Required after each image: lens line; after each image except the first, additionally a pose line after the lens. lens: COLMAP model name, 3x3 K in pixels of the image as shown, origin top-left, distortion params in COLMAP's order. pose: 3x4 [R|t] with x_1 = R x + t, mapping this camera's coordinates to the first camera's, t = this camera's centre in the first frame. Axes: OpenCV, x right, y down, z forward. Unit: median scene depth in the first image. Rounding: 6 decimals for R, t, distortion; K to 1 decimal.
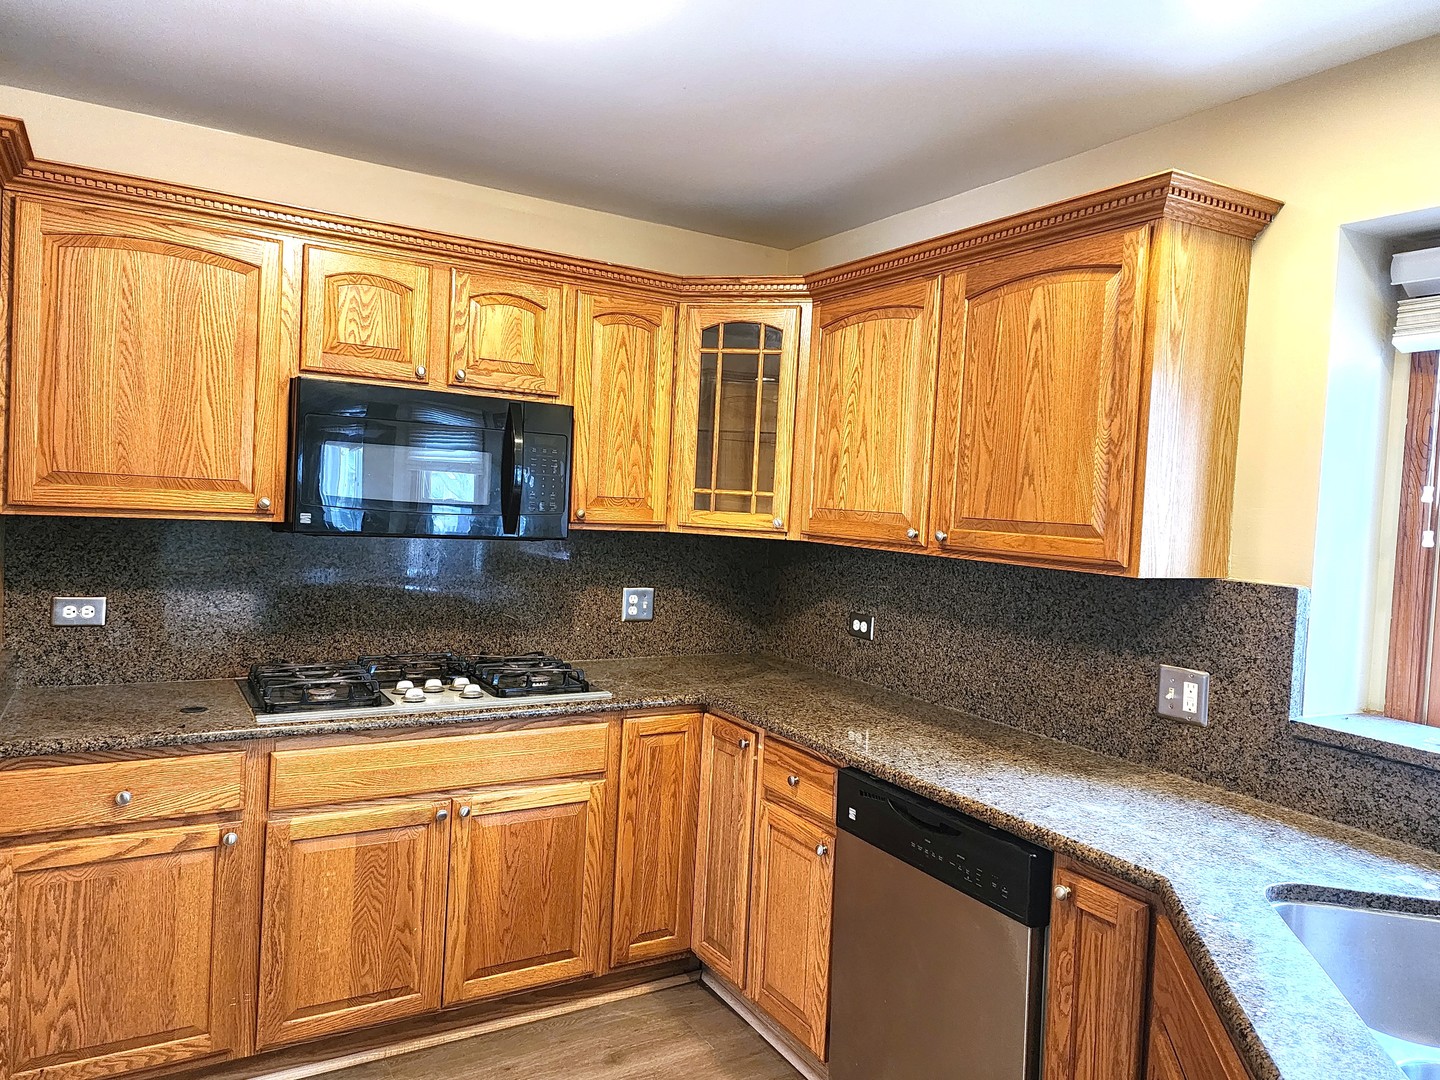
lens RADIAL K [[989.9, 0, 718.2], [0, 989.9, 528.1], [0, 0, 1]] dist [0.090692, -0.065812]
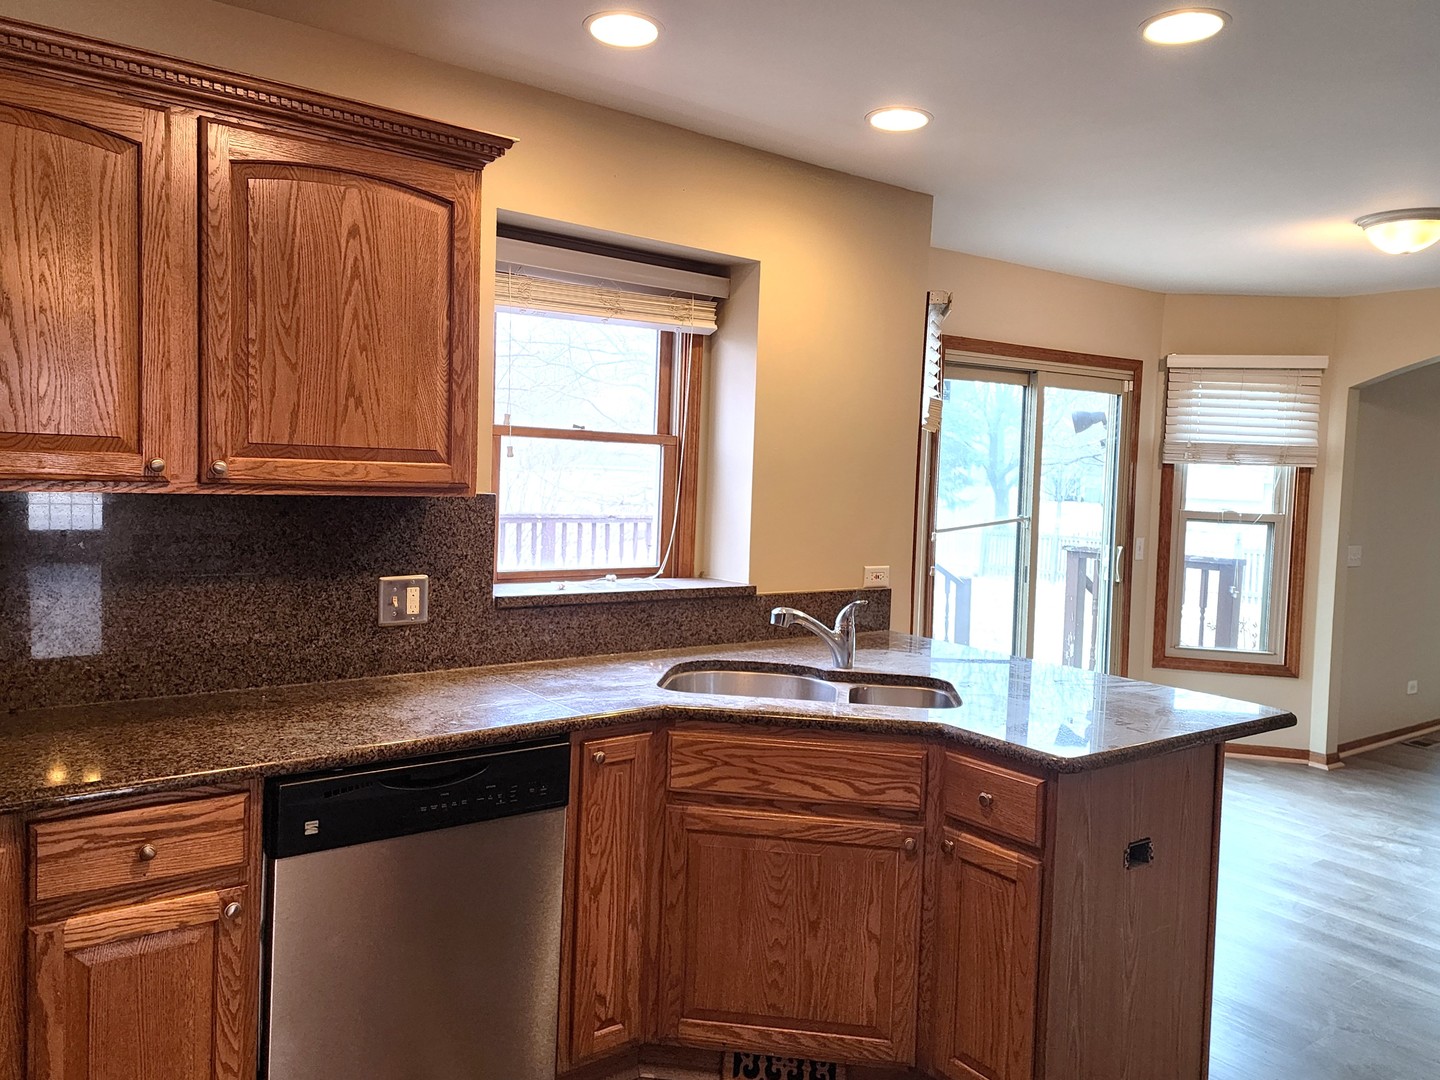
lens RADIAL K [[1080.9, 0, 717.9], [0, 1080.9, 525.8], [0, 0, 1]] dist [0.039302, -0.002184]
pose [[-0.111125, -0.109806, 0.987722, -0.729729], [-0.008824, 0.993947, 0.109506, -0.047496], [-0.993767, 0.003453, -0.111421, 0.783954]]
